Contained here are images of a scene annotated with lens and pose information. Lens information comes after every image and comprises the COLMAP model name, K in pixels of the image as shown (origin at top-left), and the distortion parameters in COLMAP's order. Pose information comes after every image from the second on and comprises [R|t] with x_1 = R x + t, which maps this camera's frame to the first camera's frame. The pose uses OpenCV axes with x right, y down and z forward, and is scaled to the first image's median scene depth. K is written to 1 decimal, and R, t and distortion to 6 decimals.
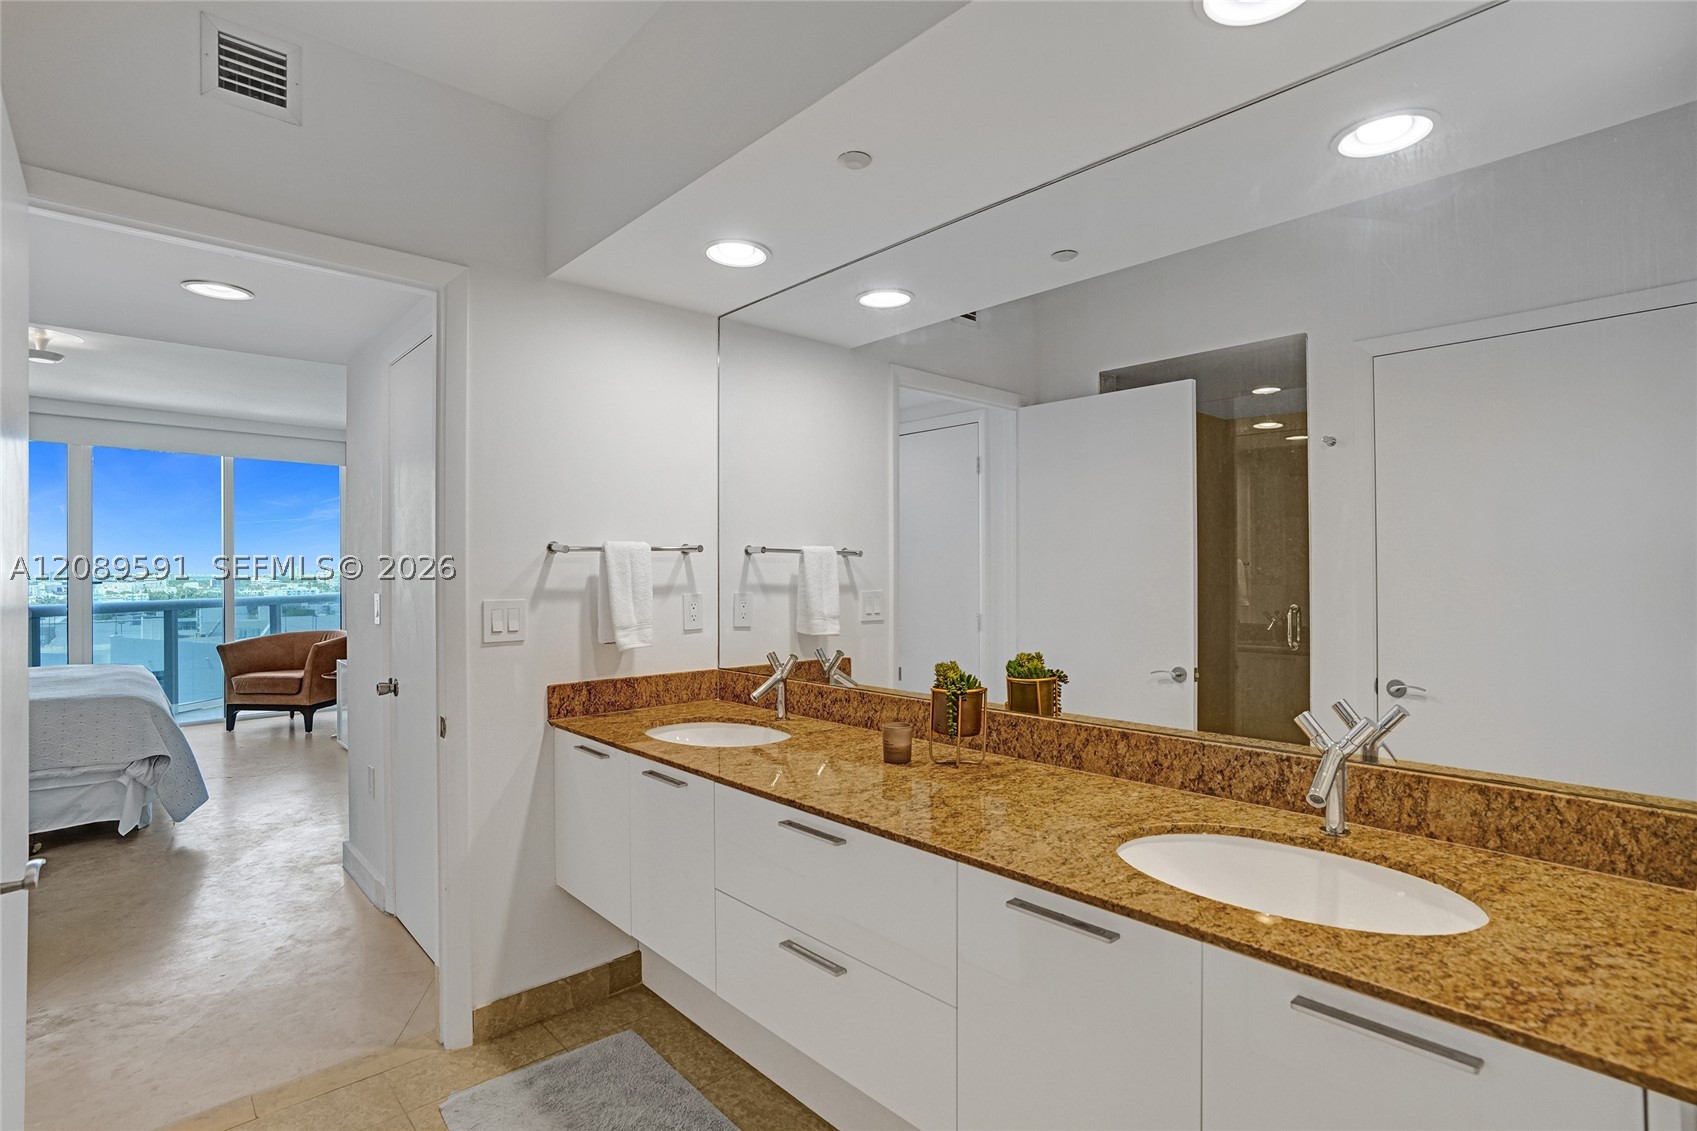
lens RADIAL K [[823.3, 0, 857.1], [0, 823.3, 563.3], [0, 0, 1]] dist [-0.043914, 0.023080]
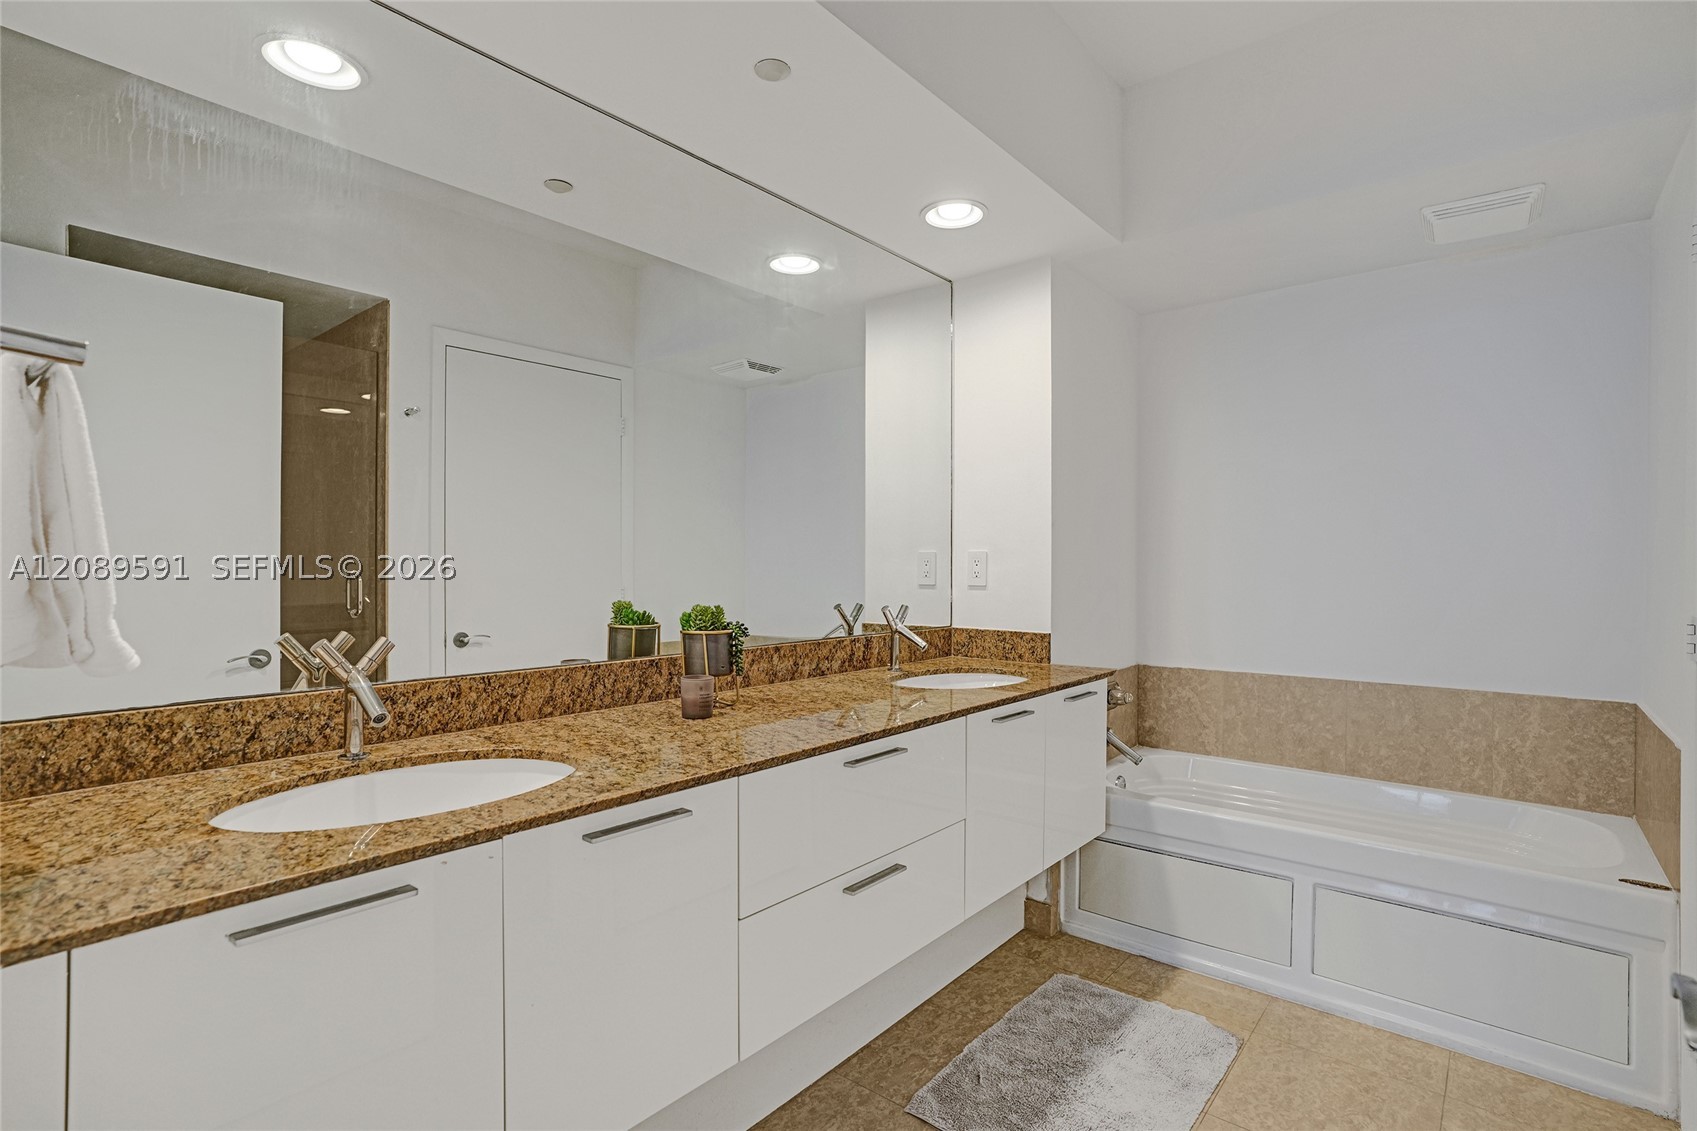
lens RADIAL K [[823.3, 0, 845.9], [0, 823.3, 567.6], [0, 0, 1]] dist [-0.043914, 0.023080]
pose [[-0.123516, 0.000794, 0.992342, -0.945105], [-0.010680, 0.999941, -0.002129, 0.081857], [-0.992285, -0.010861, -0.123500, 1.027888]]
